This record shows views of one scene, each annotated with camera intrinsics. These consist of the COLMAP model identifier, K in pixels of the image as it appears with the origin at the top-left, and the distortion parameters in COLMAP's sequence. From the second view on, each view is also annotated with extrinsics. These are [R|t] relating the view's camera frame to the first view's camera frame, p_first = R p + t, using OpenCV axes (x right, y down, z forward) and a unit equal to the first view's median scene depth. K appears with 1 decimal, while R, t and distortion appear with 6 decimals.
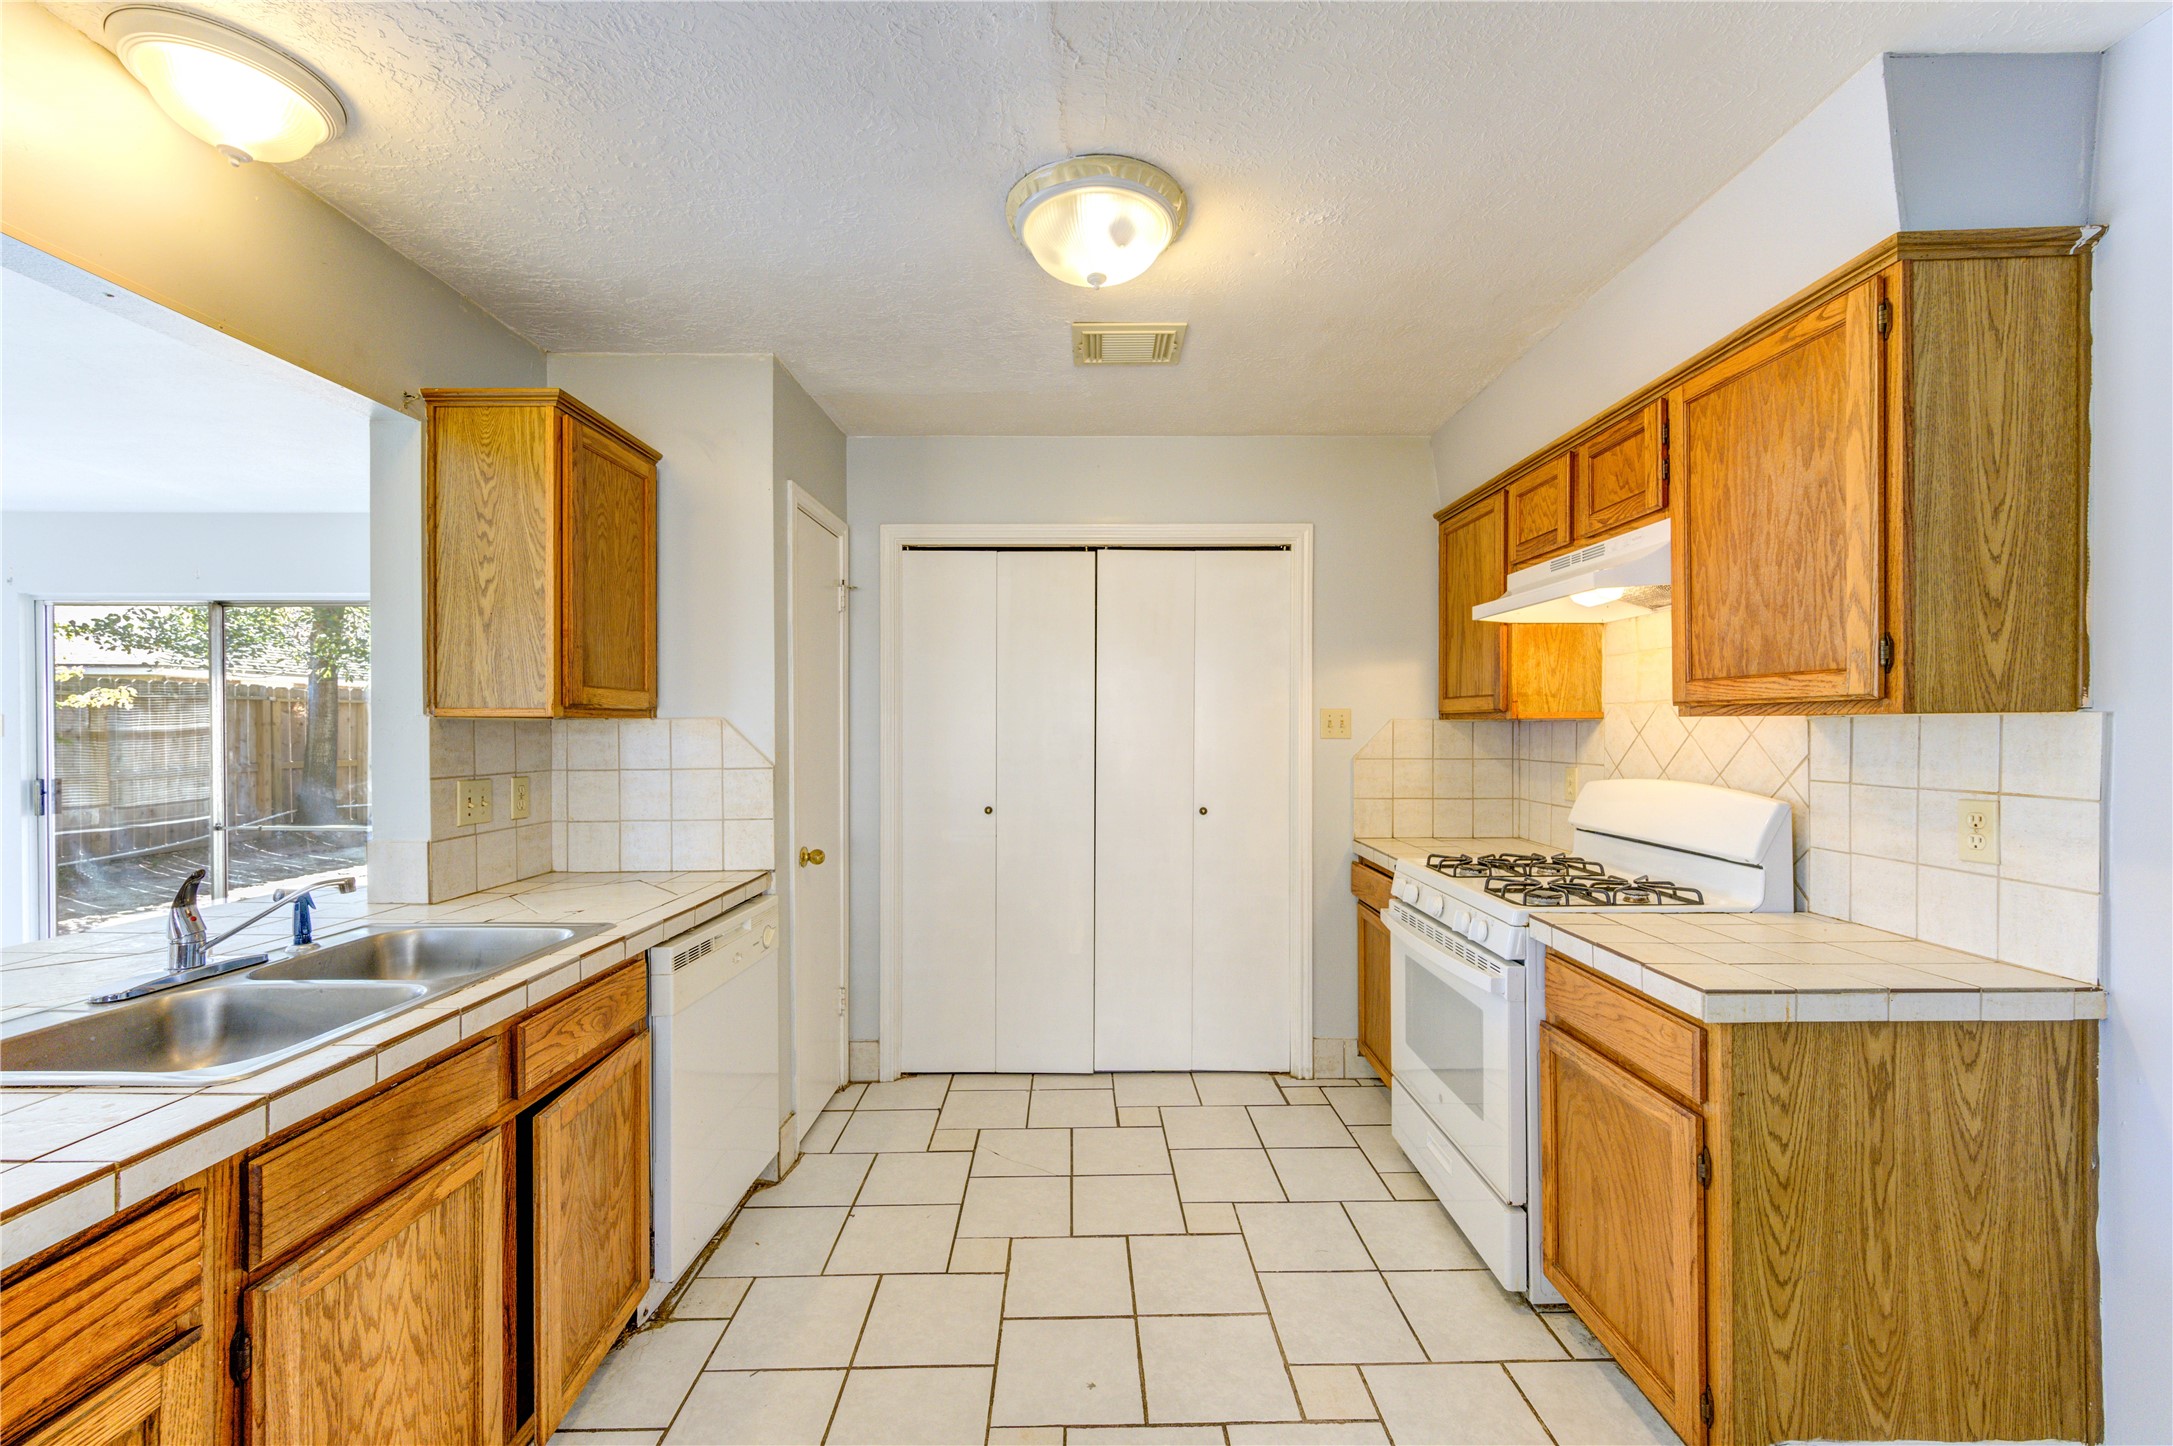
lens RADIAL K [[849.6, 0, 1093.0], [0, 849.6, 731.0], [0, 0, 1]] dist [0.000167, 0.000164]
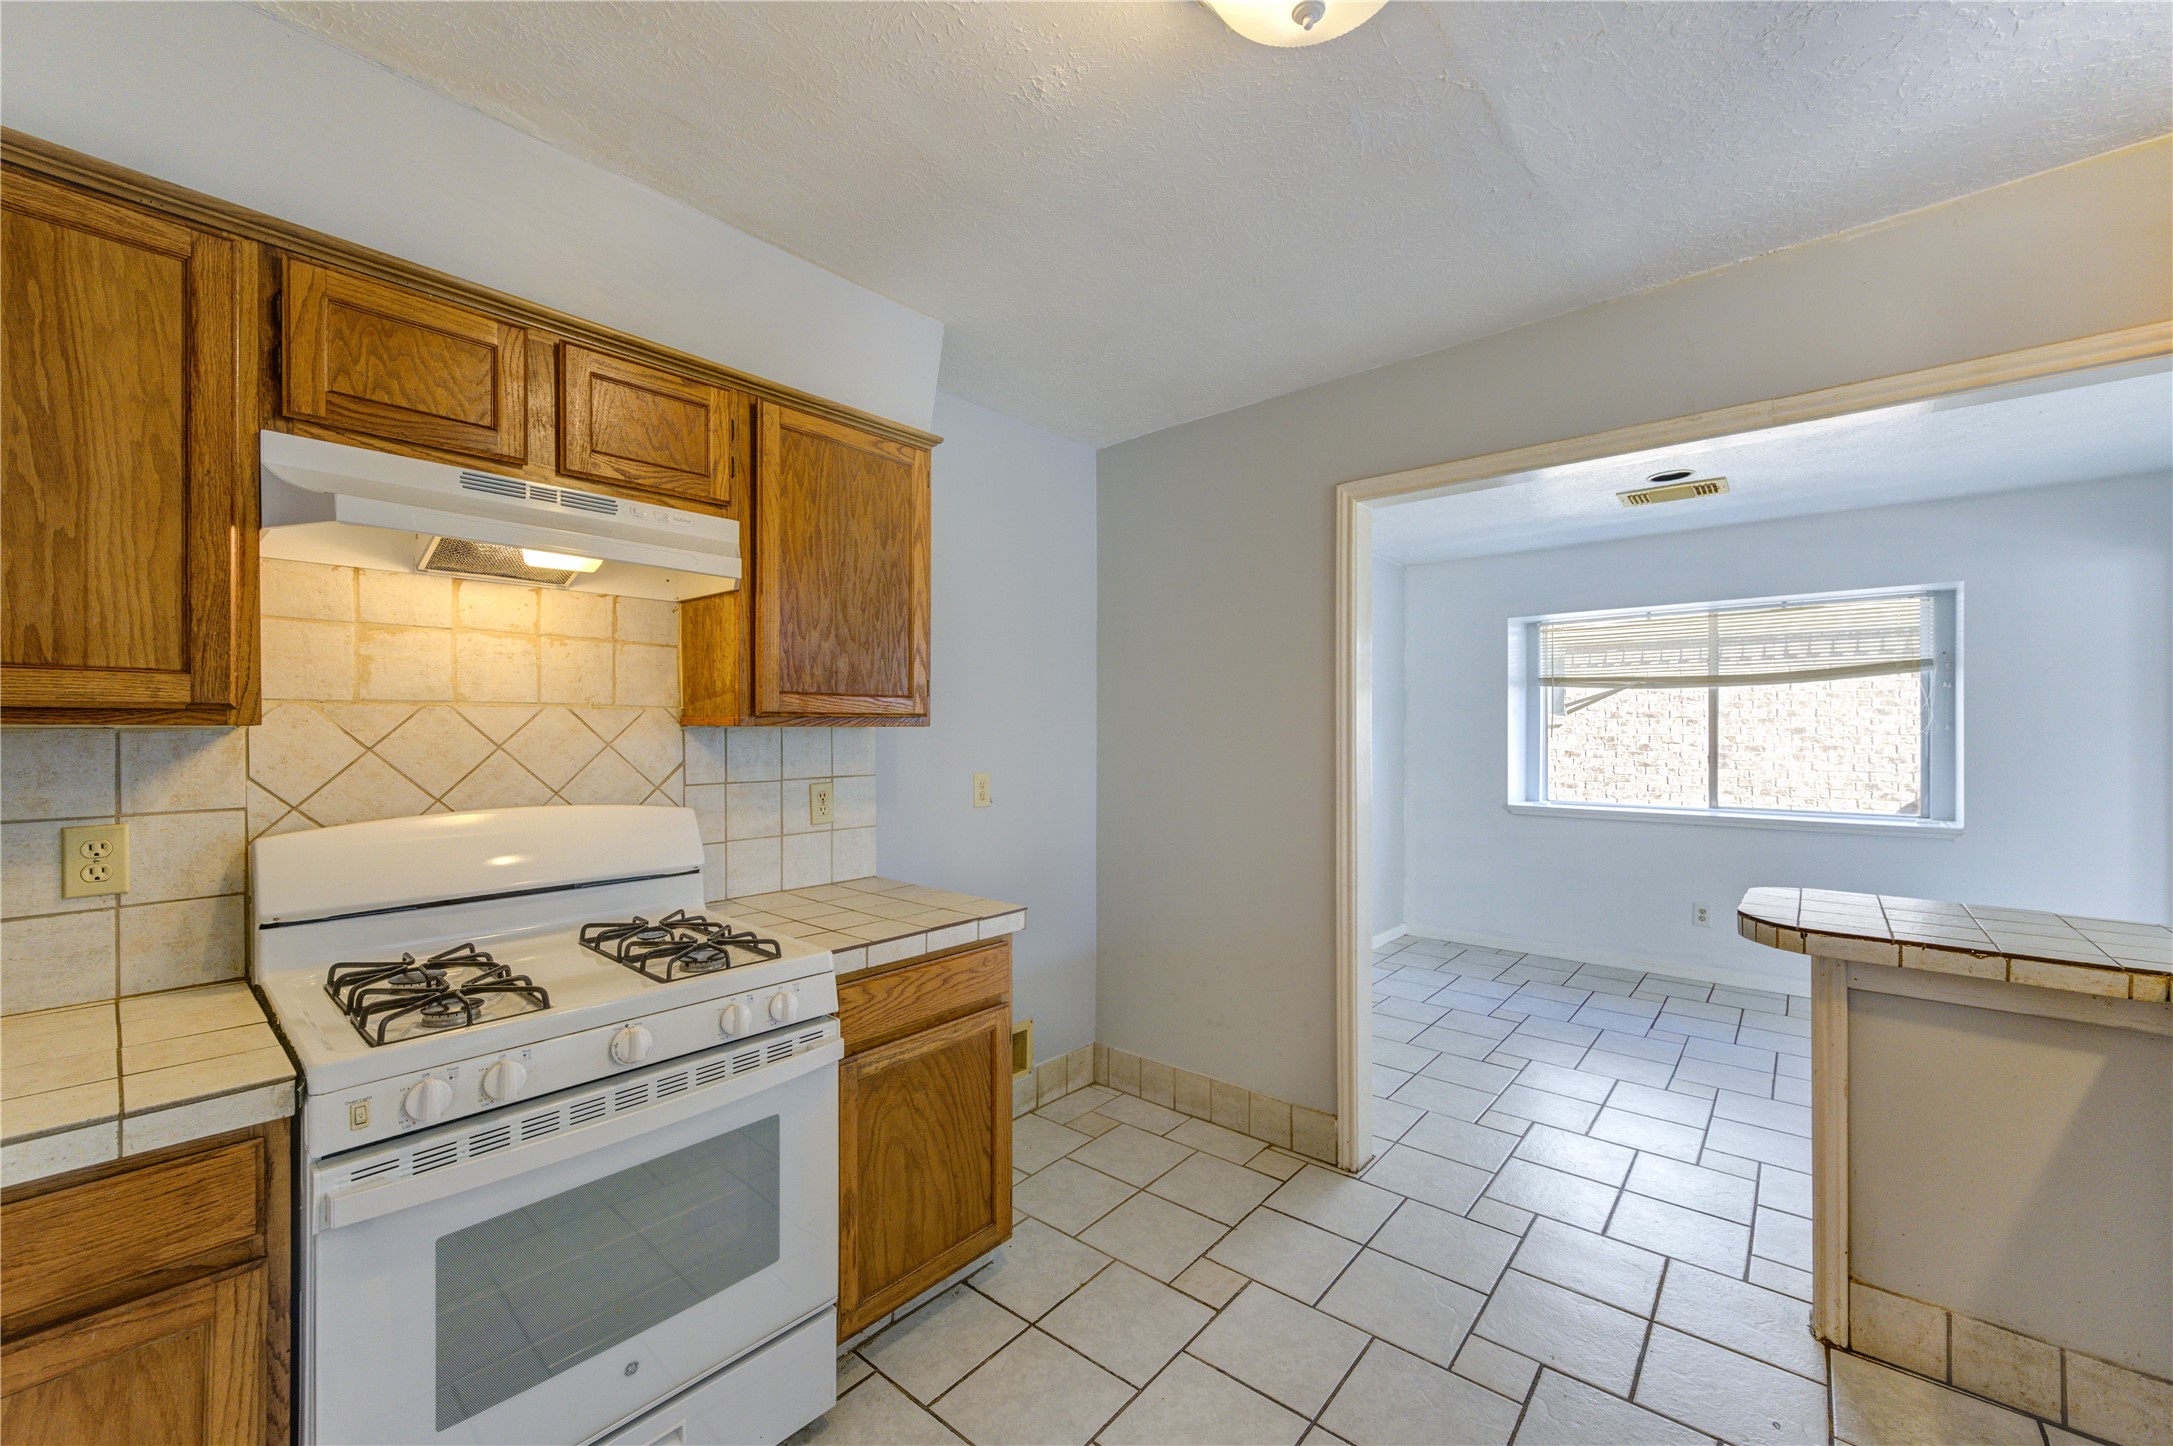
lens RADIAL K [[849.6, 0, 1093.0], [0, 849.6, 731.0], [0, 0, 1]] dist [0.000167, 0.000164]
pose [[-0.751882, 0.002004, 0.659294, -0.305084], [0.008188, 0.999947, 0.006299, -0.016138], [-0.659247, 0.010134, -0.751859, 1.682569]]
